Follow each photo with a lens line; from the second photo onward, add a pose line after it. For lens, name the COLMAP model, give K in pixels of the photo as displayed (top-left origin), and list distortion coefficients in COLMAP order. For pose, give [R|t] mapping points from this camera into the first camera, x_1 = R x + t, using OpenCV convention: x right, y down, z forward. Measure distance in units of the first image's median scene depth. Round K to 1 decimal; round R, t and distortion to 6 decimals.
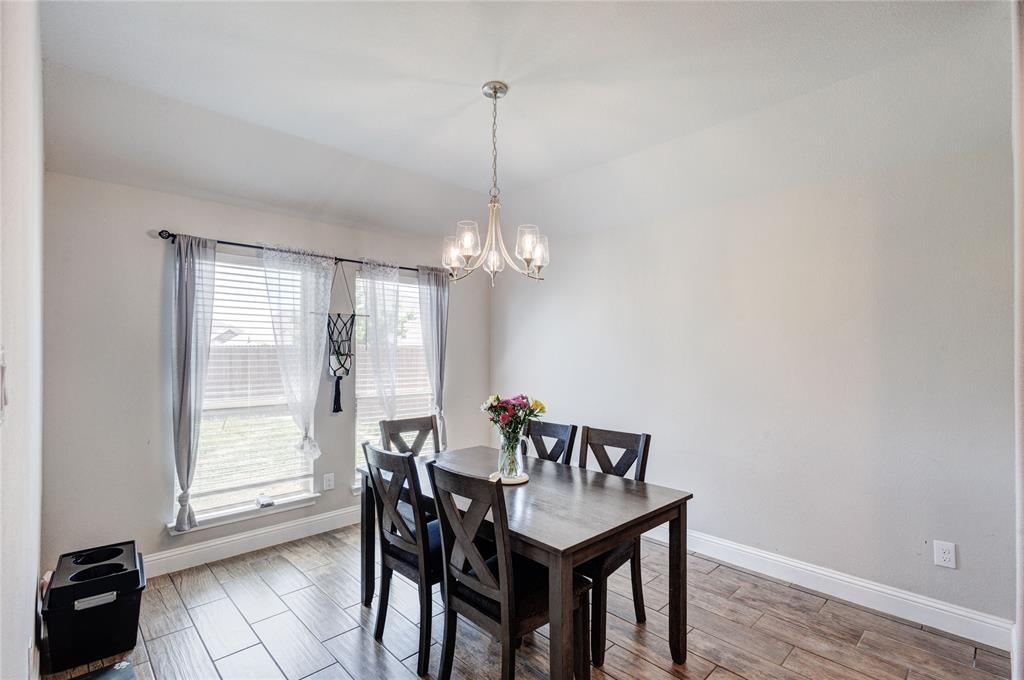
lens RADIAL K [[474.8, 0, 511.9], [0, 474.8, 346.7], [0, 0, 1]] dist [0.008912, 0.000114]
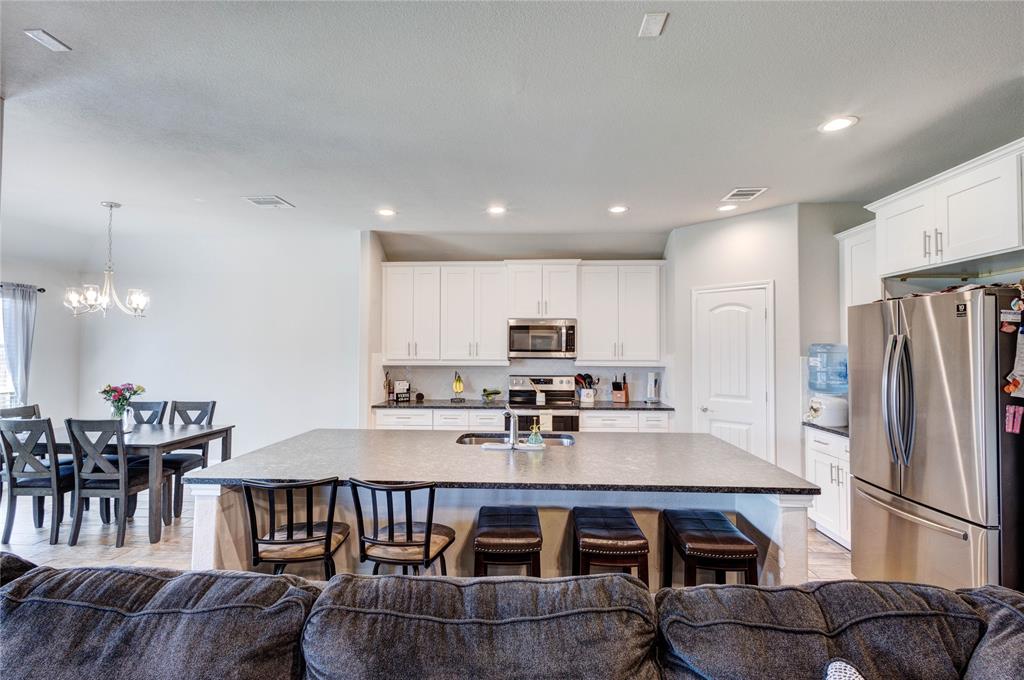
lens RADIAL K [[468.3, 0, 512.0], [0, 468.3, 340.0], [0, 0, 1]] dist [0.002261, 0.000003]
pose [[0.725899, 0.012448, 0.687689, -0.140080], [-0.006901, 0.999918, -0.010815, -0.044694], [-0.687767, 0.003105, 0.725925, -1.193131]]
